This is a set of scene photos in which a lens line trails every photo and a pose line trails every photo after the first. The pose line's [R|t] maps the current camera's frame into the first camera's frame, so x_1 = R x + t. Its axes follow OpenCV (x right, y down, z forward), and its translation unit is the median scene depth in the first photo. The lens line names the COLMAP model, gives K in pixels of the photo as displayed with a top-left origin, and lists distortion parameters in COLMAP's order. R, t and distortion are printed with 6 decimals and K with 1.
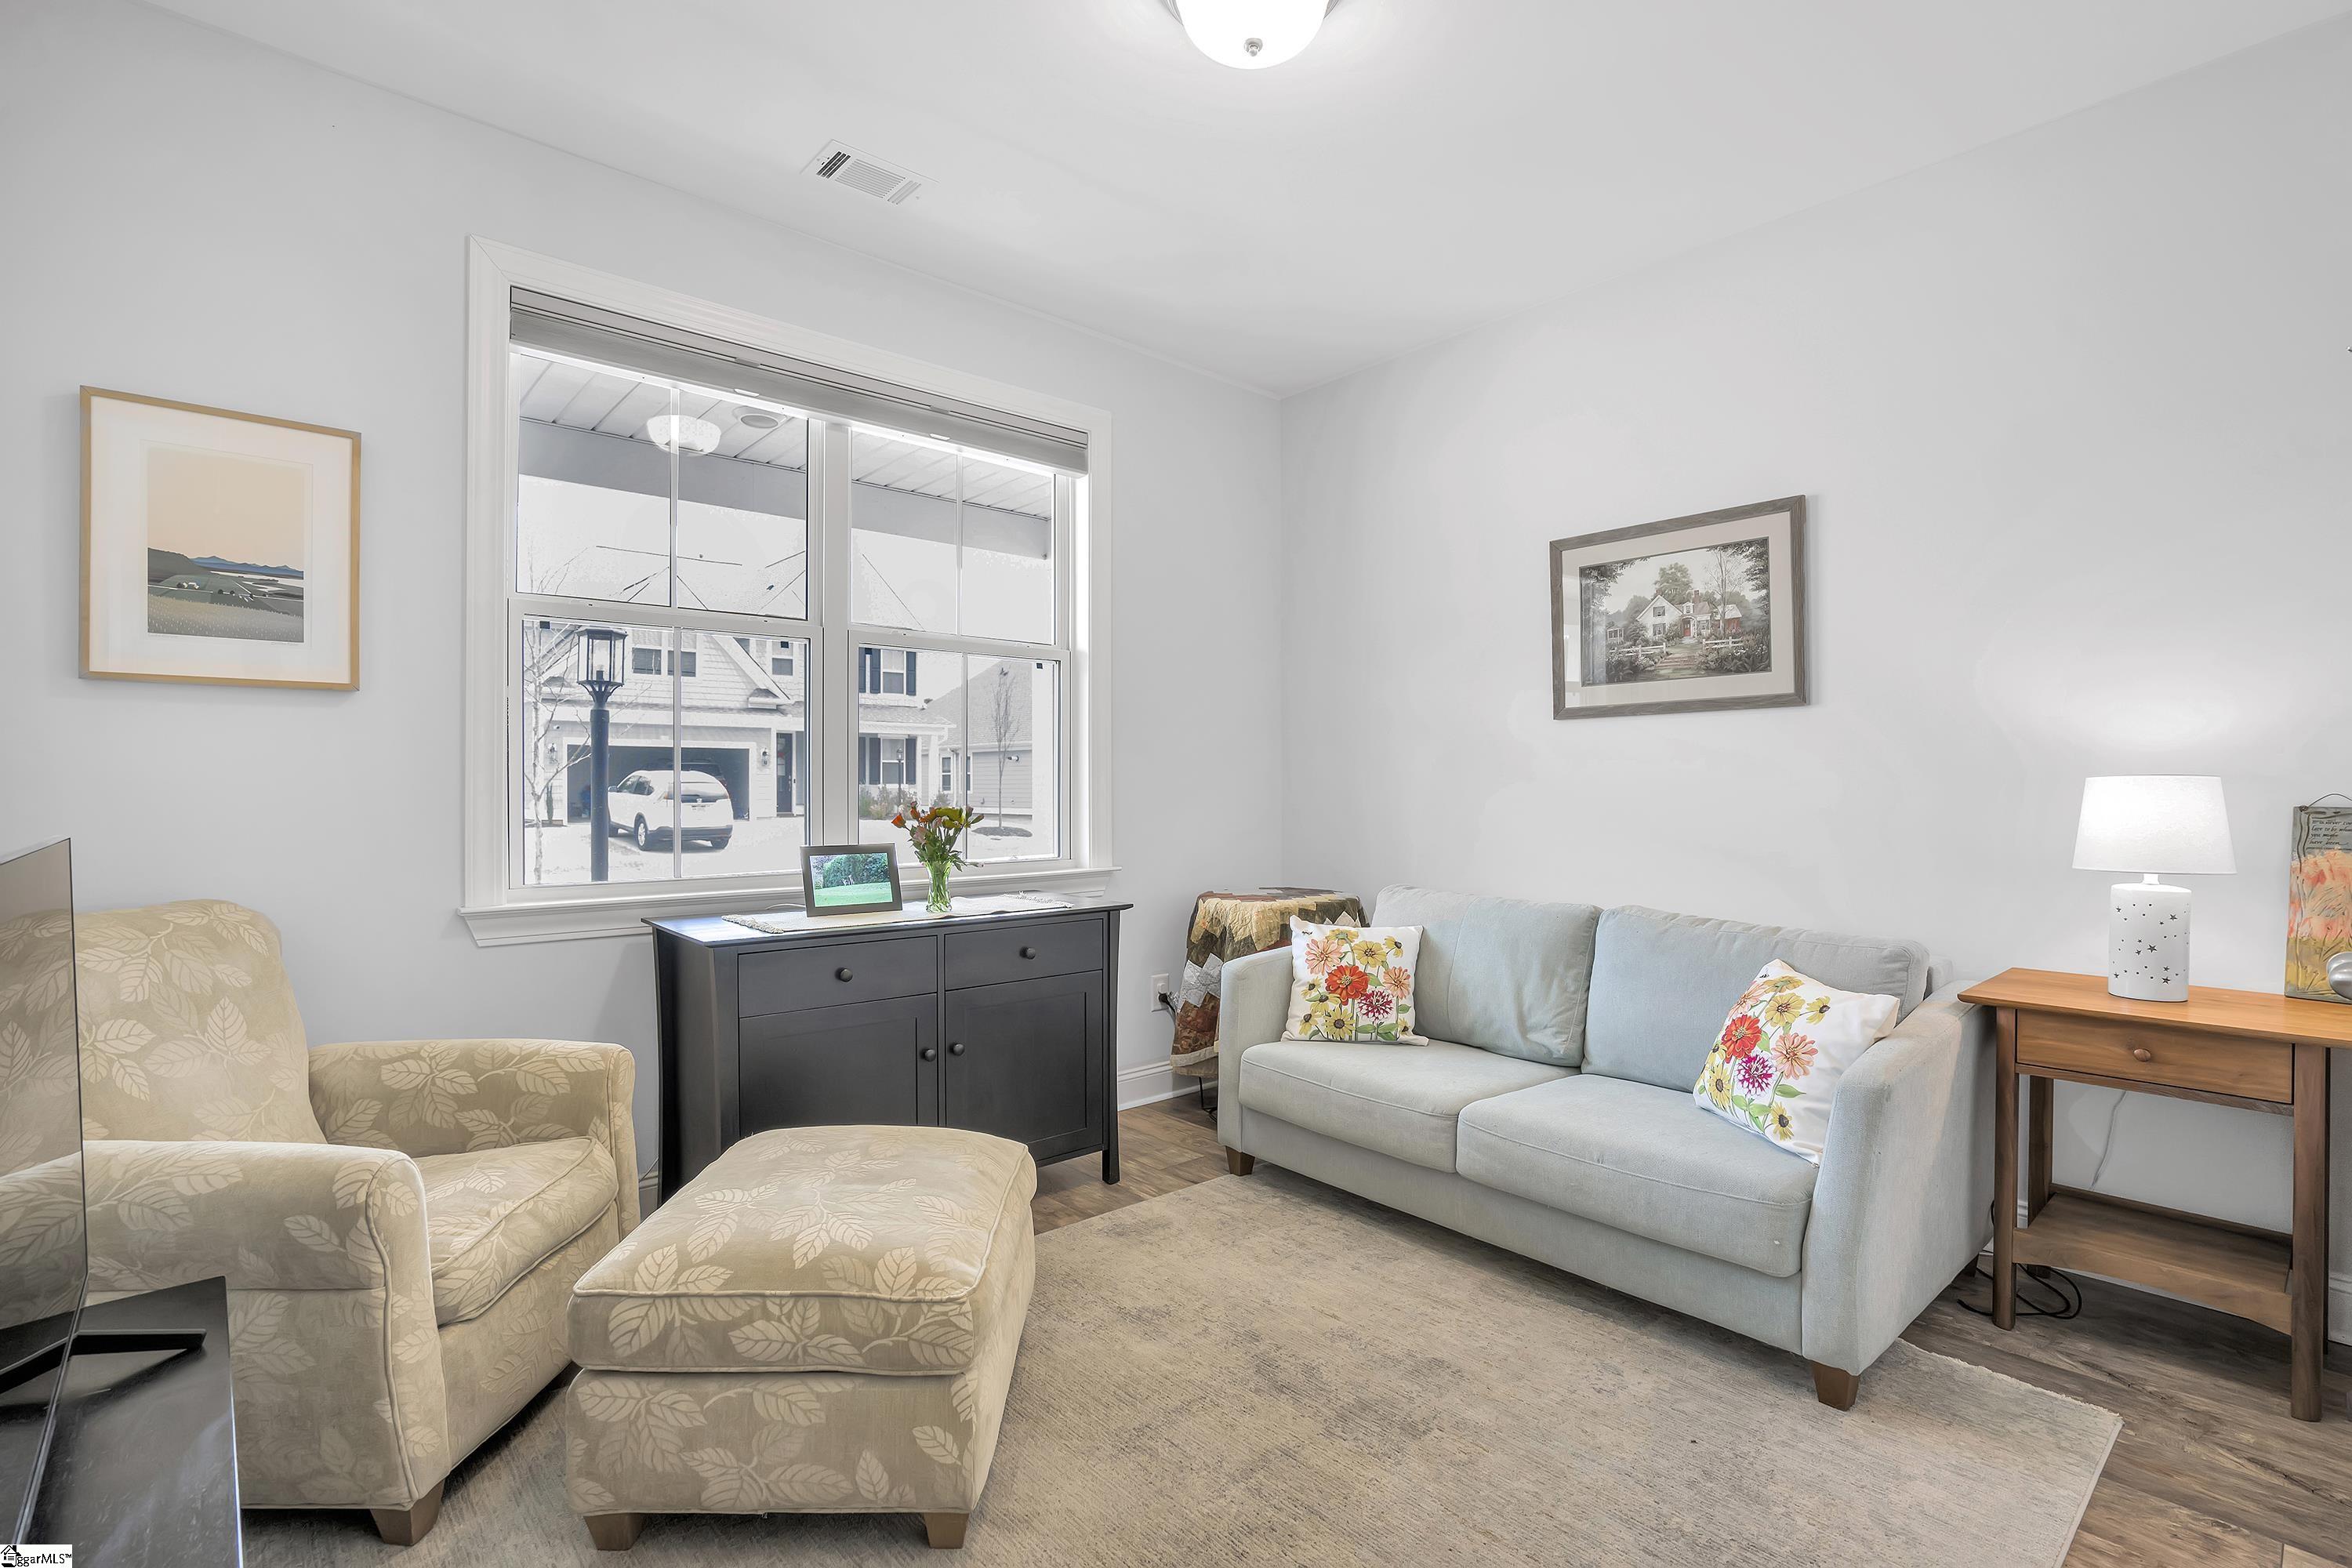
lens RADIAL K [[1063.4, 0, 1174.9], [0, 1063.4, 788.7], [0, 0, 1]] dist [-0.002695, 0.000857]
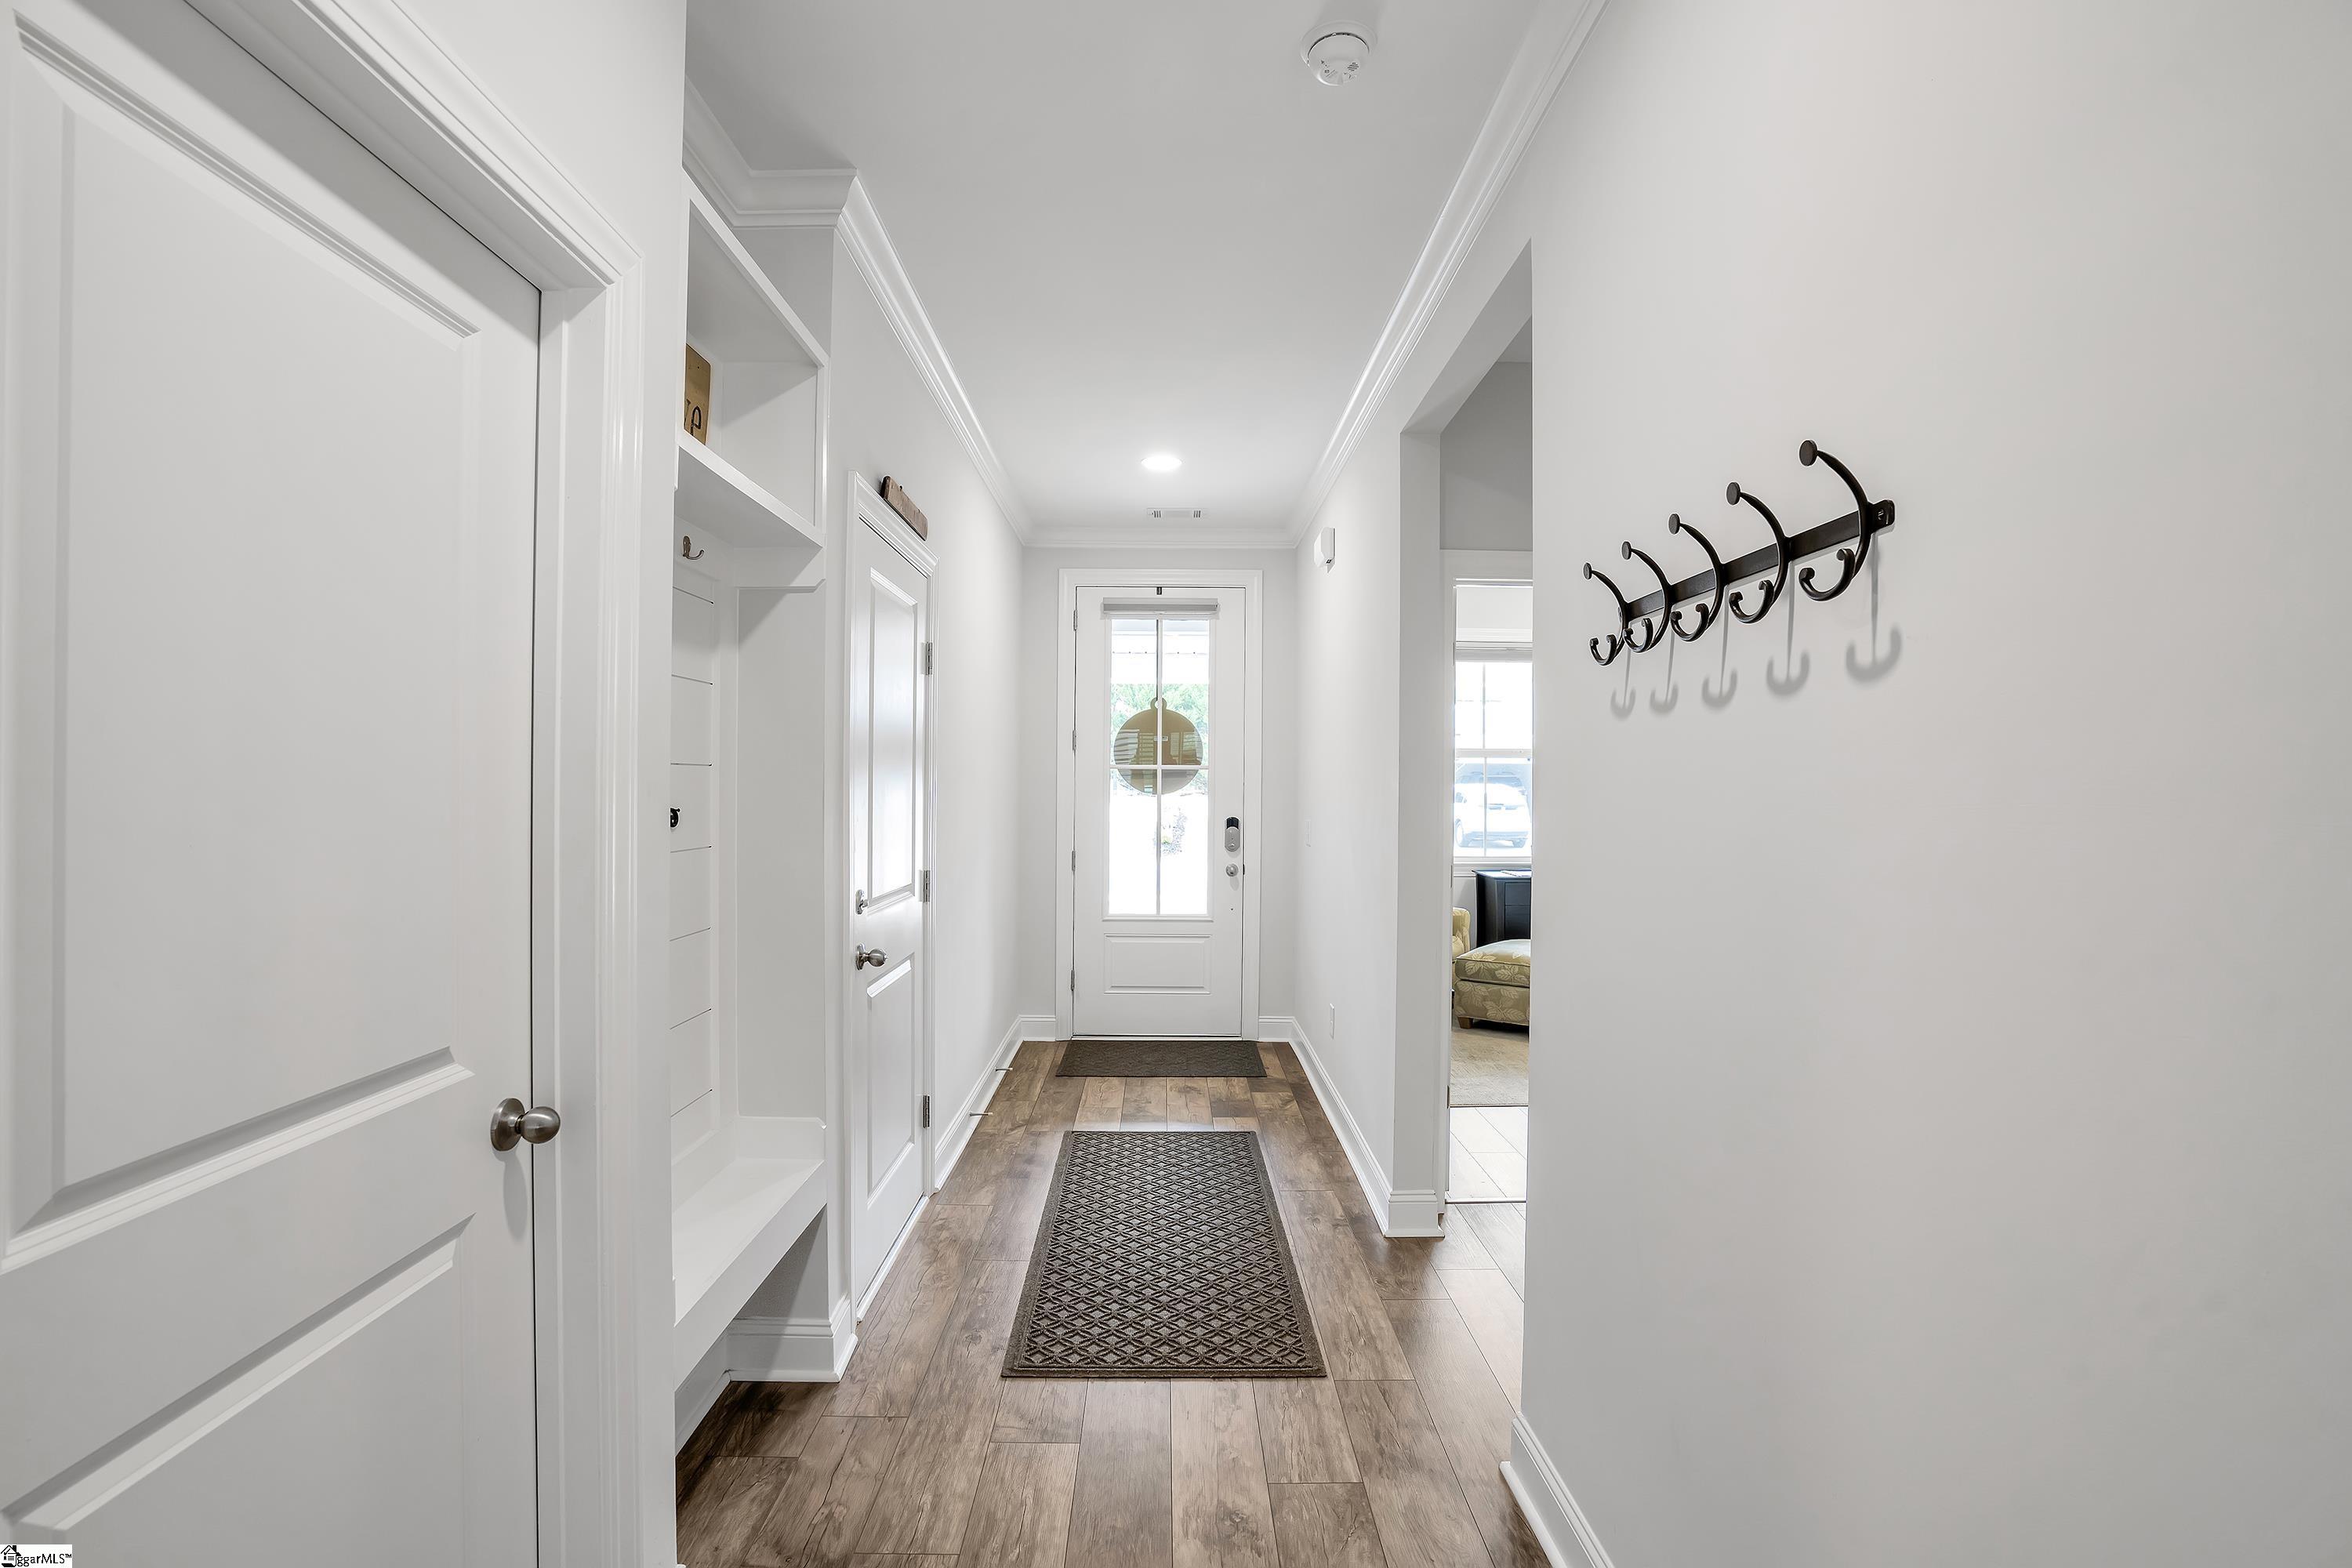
lens RADIAL K [[1089.1, 0, 1195.3], [0, 1089.1, 786.4], [0, 0, 1]] dist [-0.082569, 0.044676]
pose [[0.764421, 0.006736, -0.644682, 0.977921], [-0.011556, 0.999928, -0.003254, -0.091136], [0.644614, 0.009938, 0.764444, -2.077404]]
